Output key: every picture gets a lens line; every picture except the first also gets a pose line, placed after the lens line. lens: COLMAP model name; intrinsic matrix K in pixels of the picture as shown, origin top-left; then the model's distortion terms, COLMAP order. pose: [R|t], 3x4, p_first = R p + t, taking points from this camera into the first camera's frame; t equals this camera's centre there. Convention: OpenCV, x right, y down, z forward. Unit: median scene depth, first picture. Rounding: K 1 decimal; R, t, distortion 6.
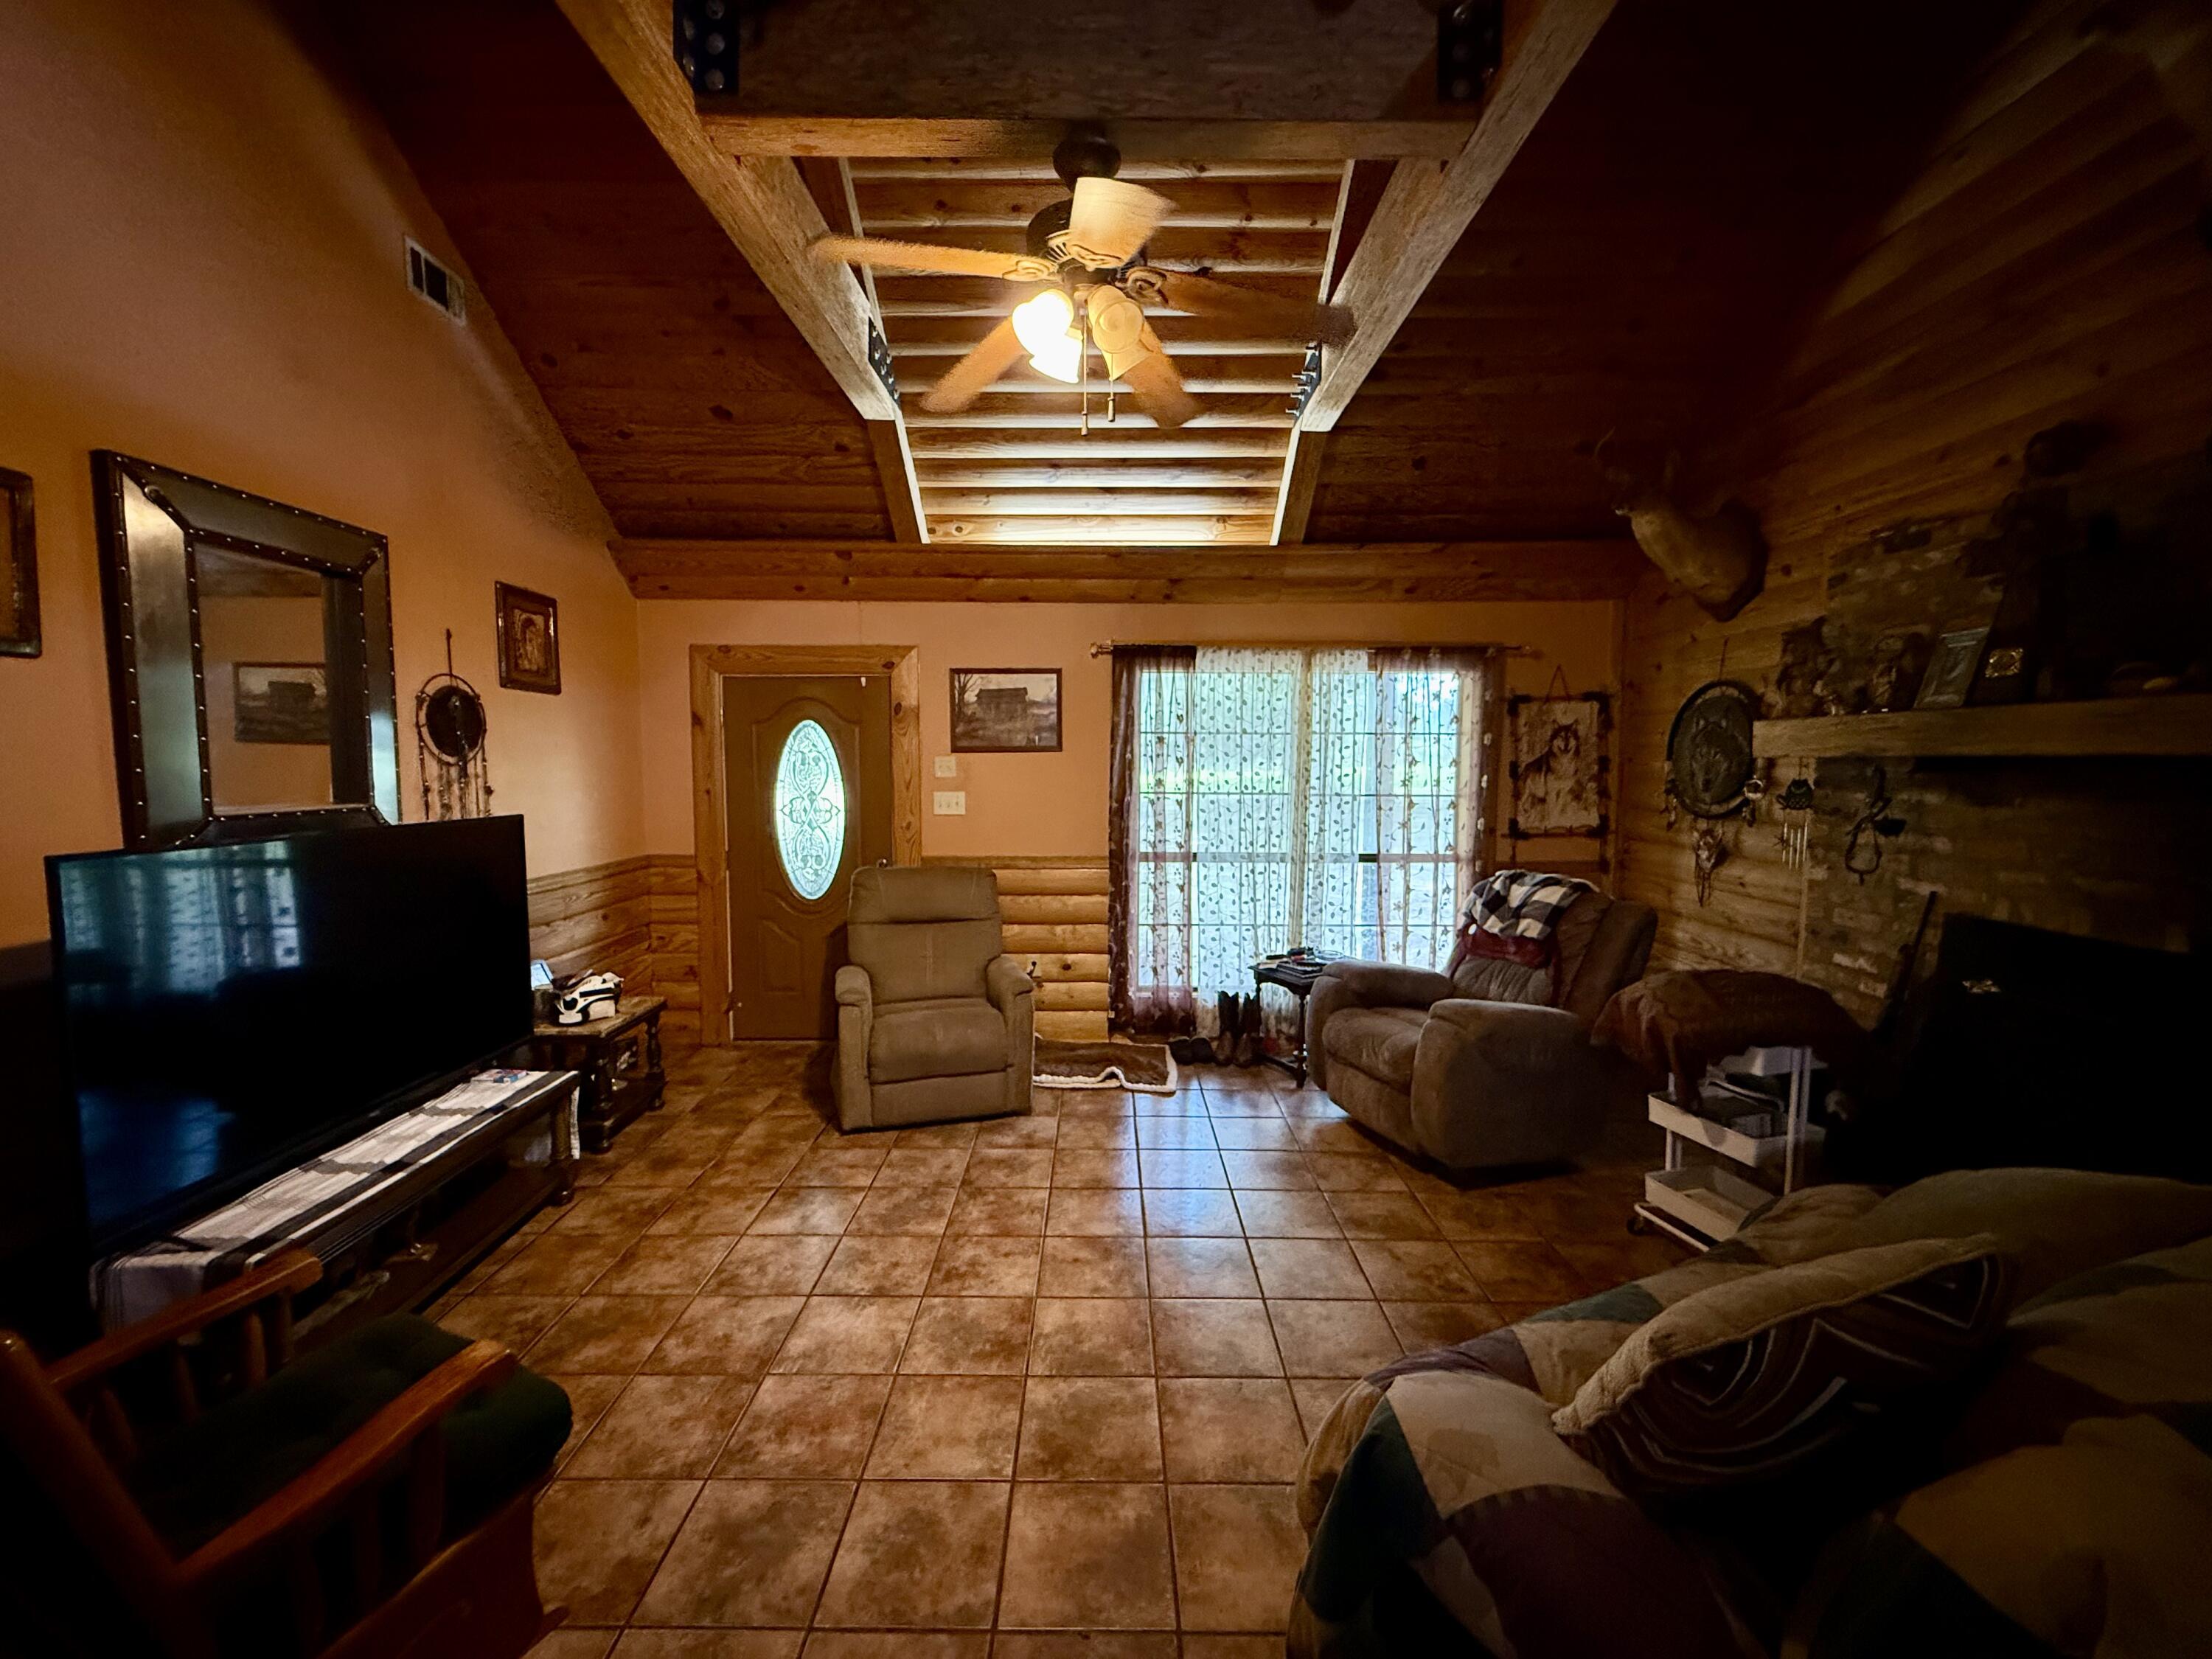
lens RADIAL K [[882.1, 0, 1101.2], [0, 882.1, 829.8], [0, 0, 1]] dist [-0.000785, 0.000210]
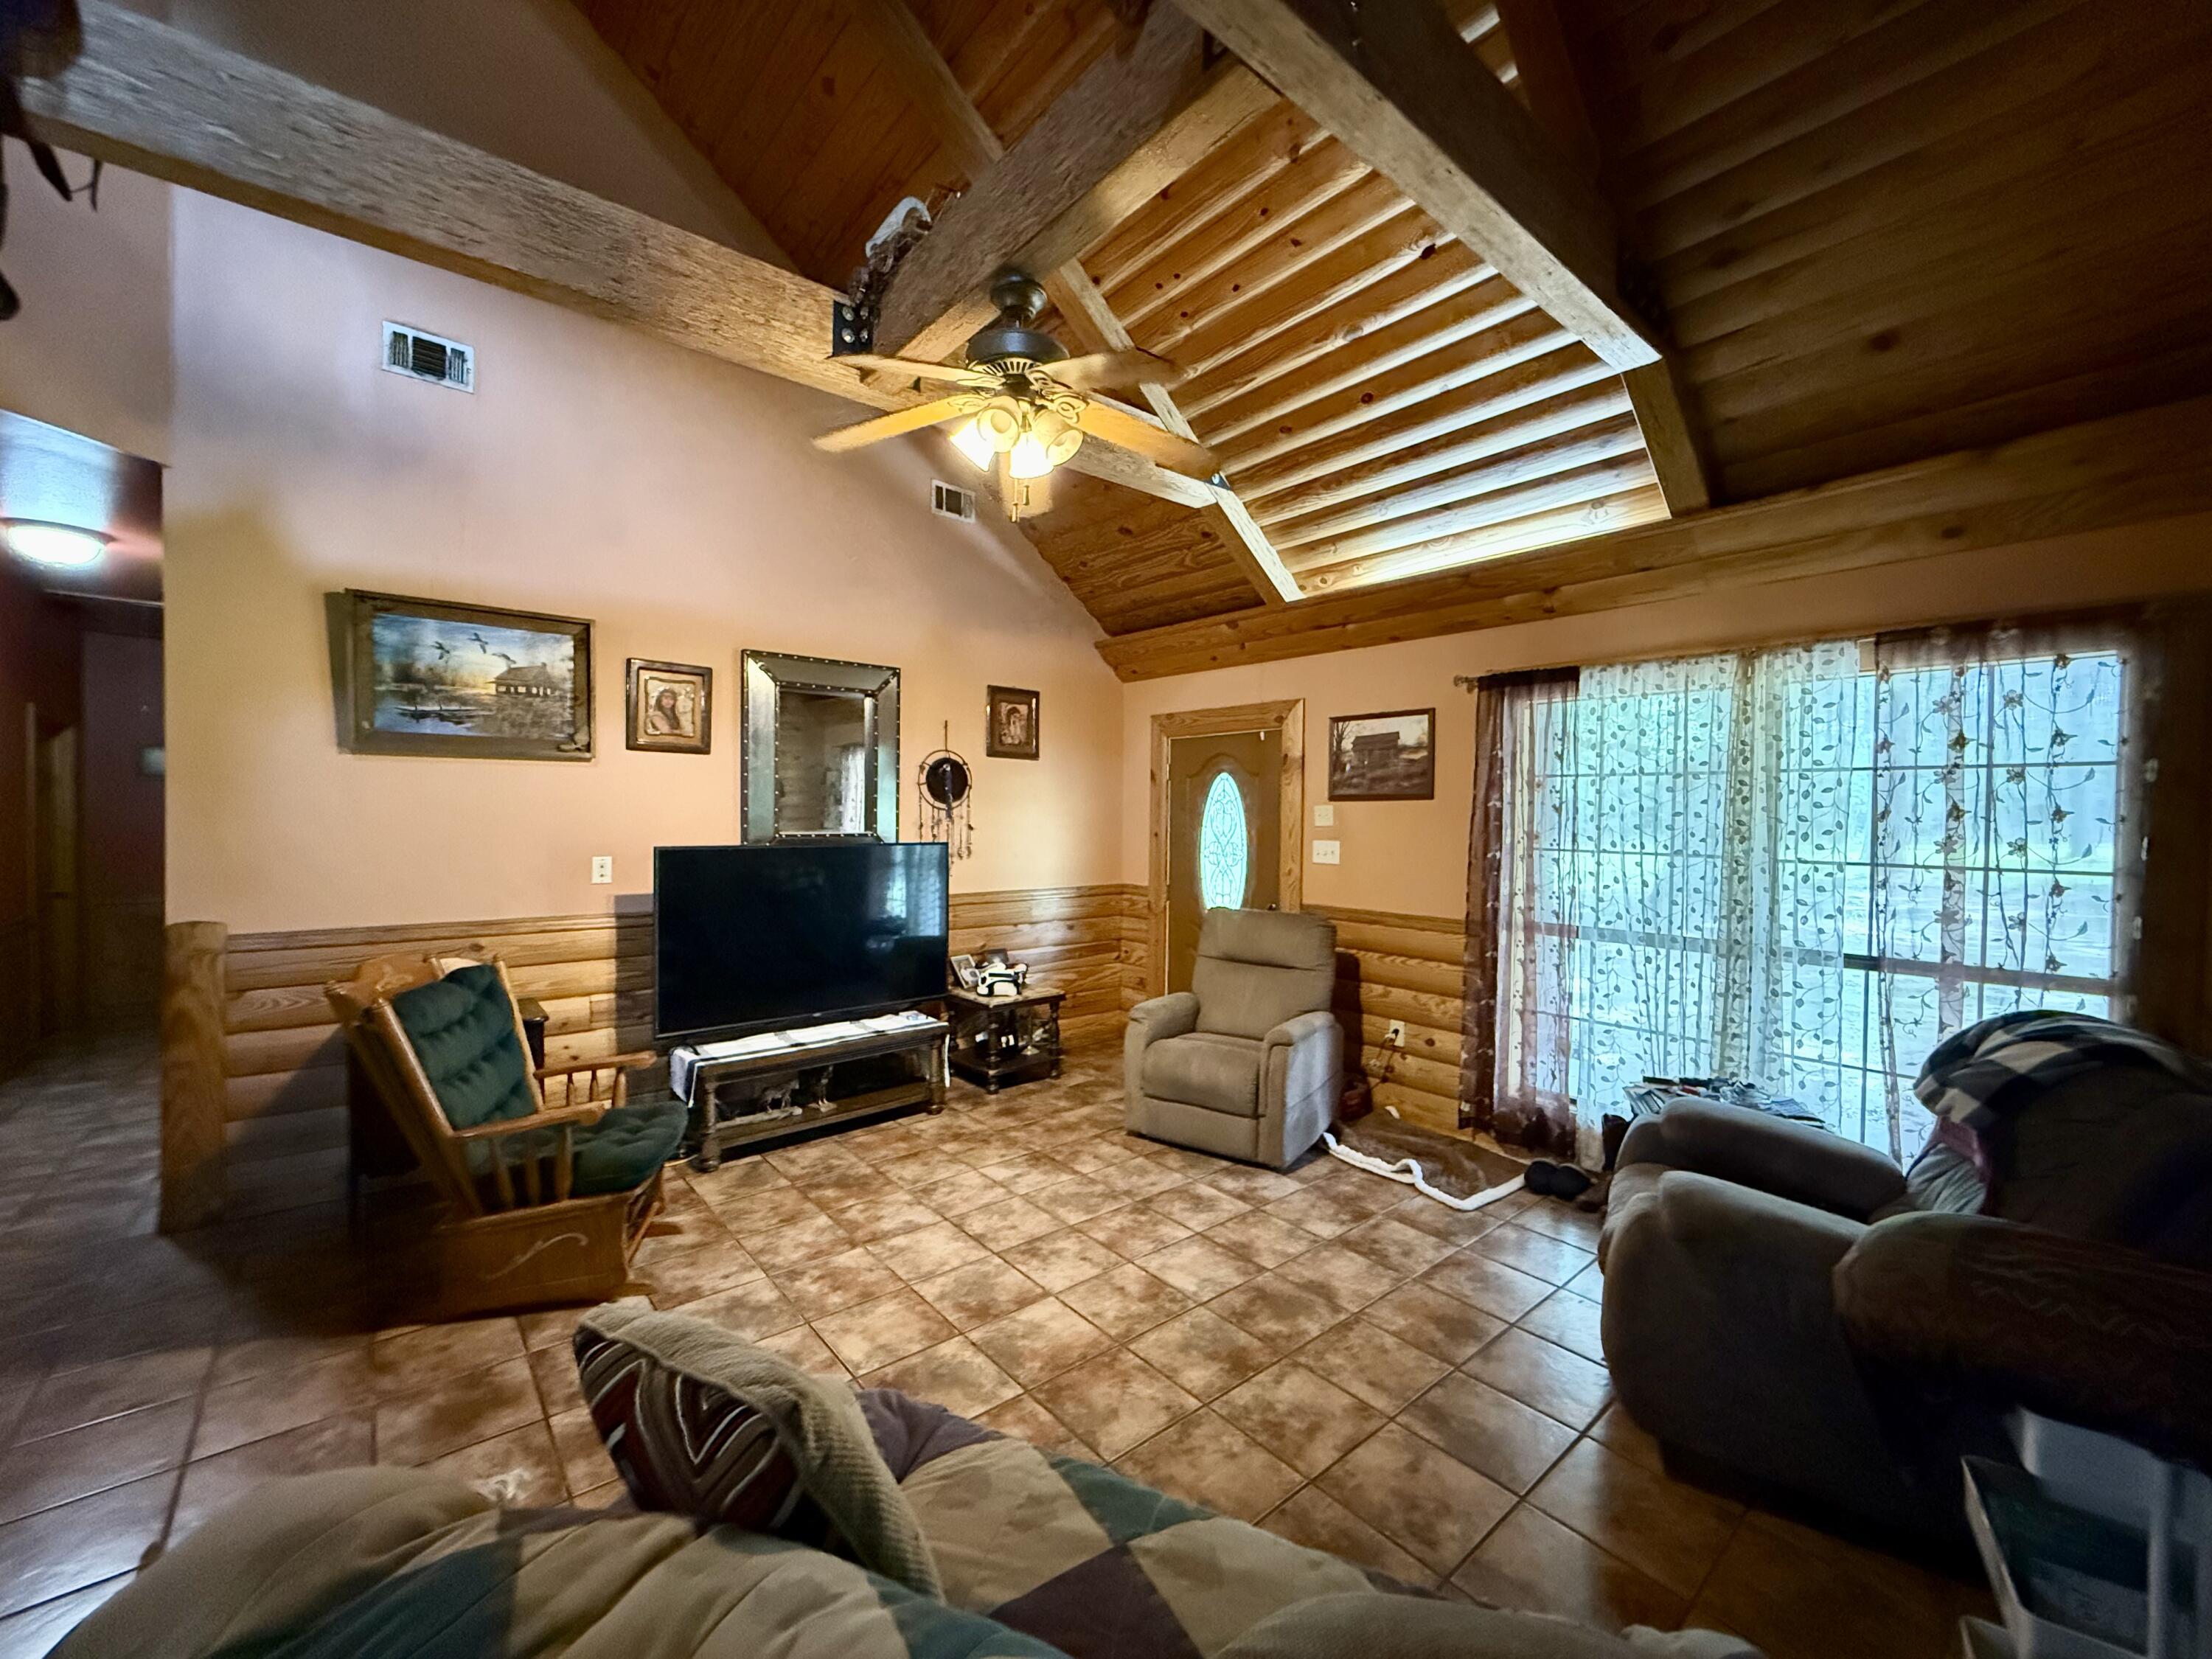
lens RADIAL K [[882.1, 0, 1101.2], [0, 882.1, 829.8], [0, 0, 1]] dist [-0.000785, 0.000210]
pose [[0.643218, 0.019573, -0.765433, 0.457056], [-0.067985, 0.997185, -0.031630, -0.006835], [0.762659, 0.072383, 0.642738, 0.177451]]
